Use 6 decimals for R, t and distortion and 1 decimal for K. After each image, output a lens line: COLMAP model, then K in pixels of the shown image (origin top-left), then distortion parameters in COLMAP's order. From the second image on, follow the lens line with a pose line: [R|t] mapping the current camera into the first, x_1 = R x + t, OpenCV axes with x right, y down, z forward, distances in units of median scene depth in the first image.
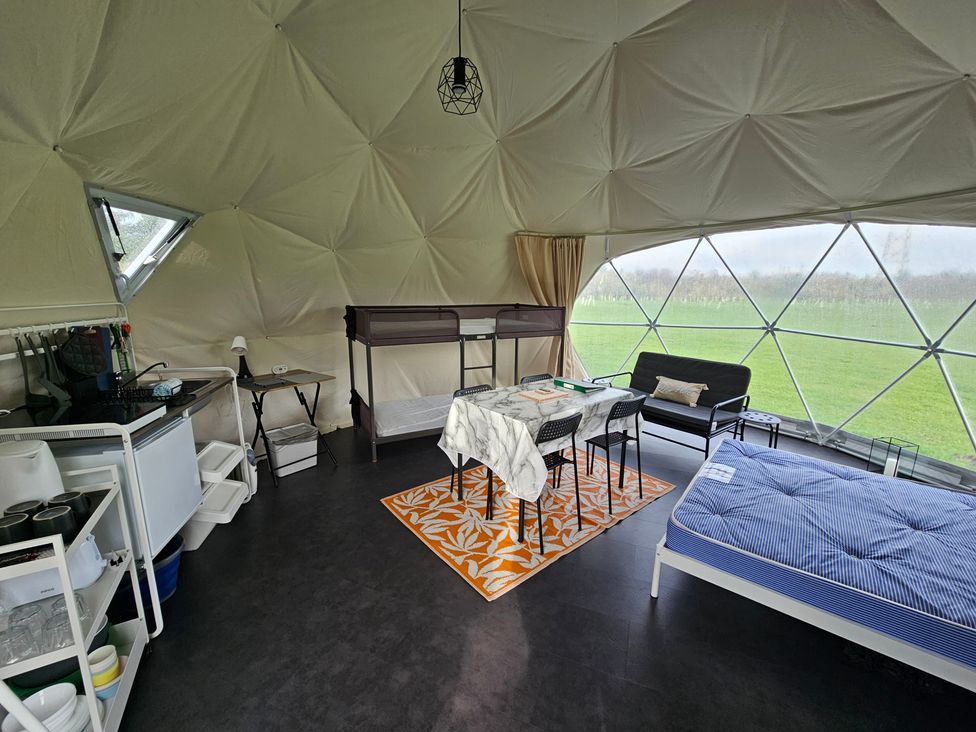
lens RADIAL K [[393.9, 0, 494.2], [0, 393.9, 369.2], [0, 0, 1]] dist [-0.002001, -0.000617]
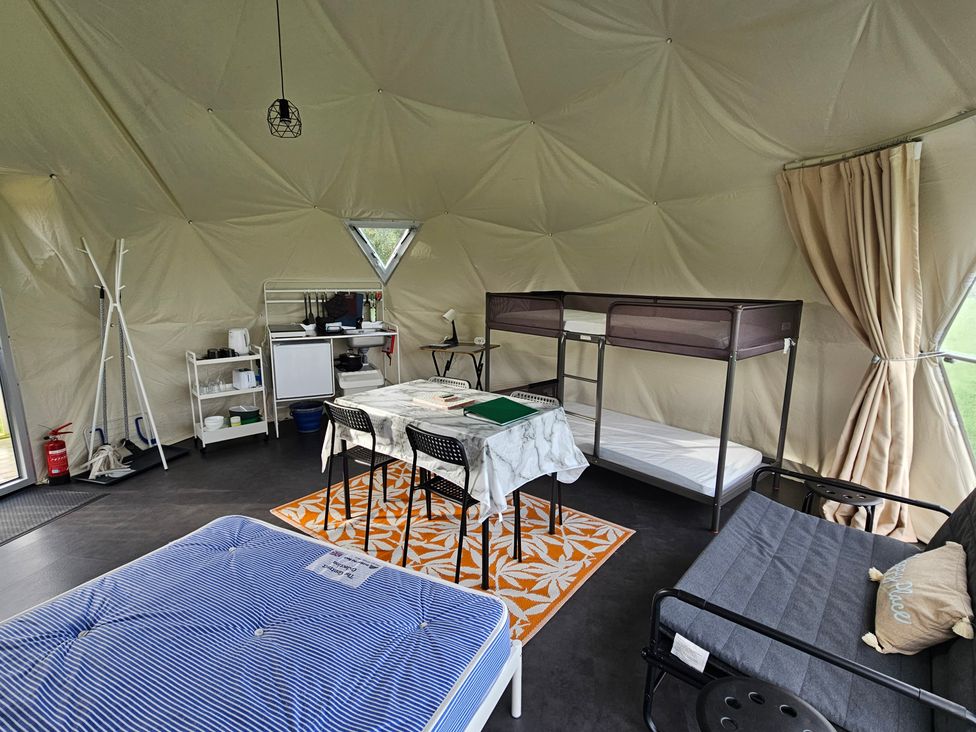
lens RADIAL K [[500.6, 0, 486.4], [0, 500.6, 368.0], [0, 0, 1]] dist [-0.007077, 0.002217]
pose [[0.196892, 0.175630, -0.964566, 0.914715], [-0.198387, 0.970610, 0.136234, -0.129227], [0.960144, 0.164534, 0.225948, 0.688334]]
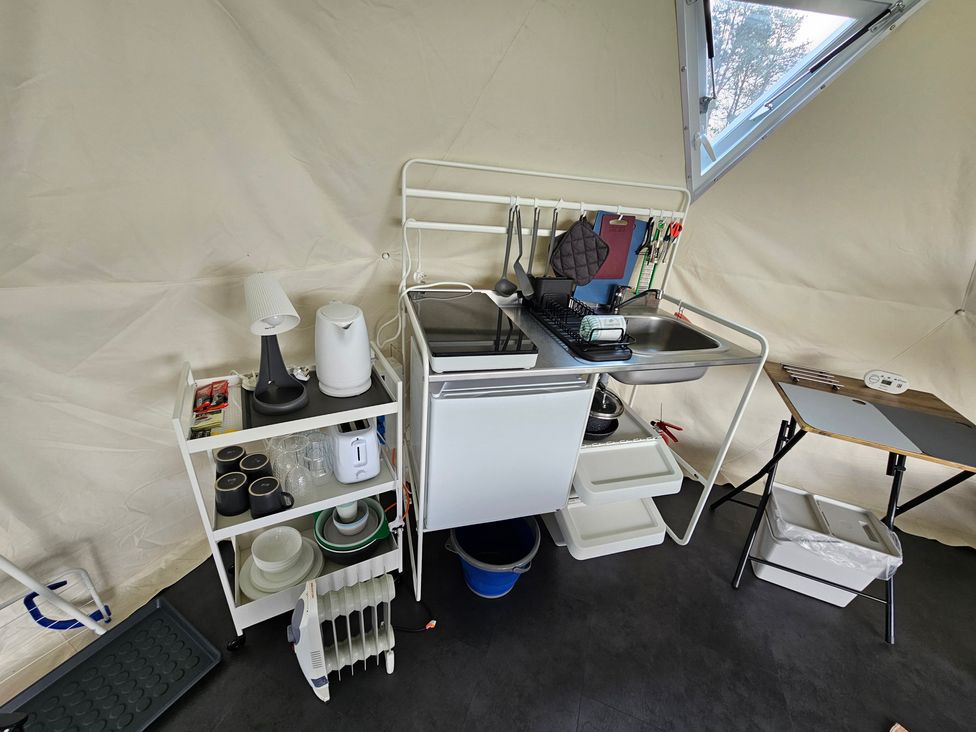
lens RADIAL K [[393.9, 0, 482.8], [0, 393.9, 364.0], [0, 0, 1]] dist [-0.002001, -0.000617]
pose [[0.024994, 0.425658, -0.904539, -0.157016], [-0.283197, 0.870771, 0.401942, -0.054317], [0.958736, 0.246117, 0.142309, 0.437660]]
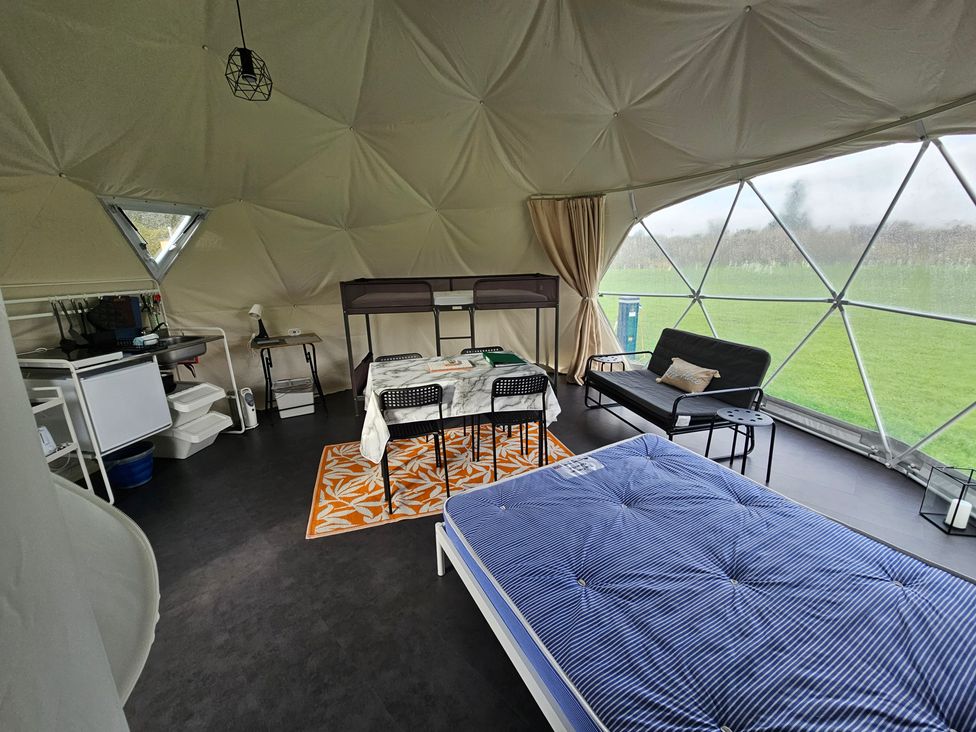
lens RADIAL K [[393.9, 0, 493.9], [0, 393.9, 369.5], [0, 0, 1]] dist [-0.002001, -0.000617]
pose [[0.924312, 0.071383, -0.374901, 0.491804], [-0.044391, 0.995793, 0.080160, -0.009773], [0.379046, -0.057450, 0.923593, 0.097808]]
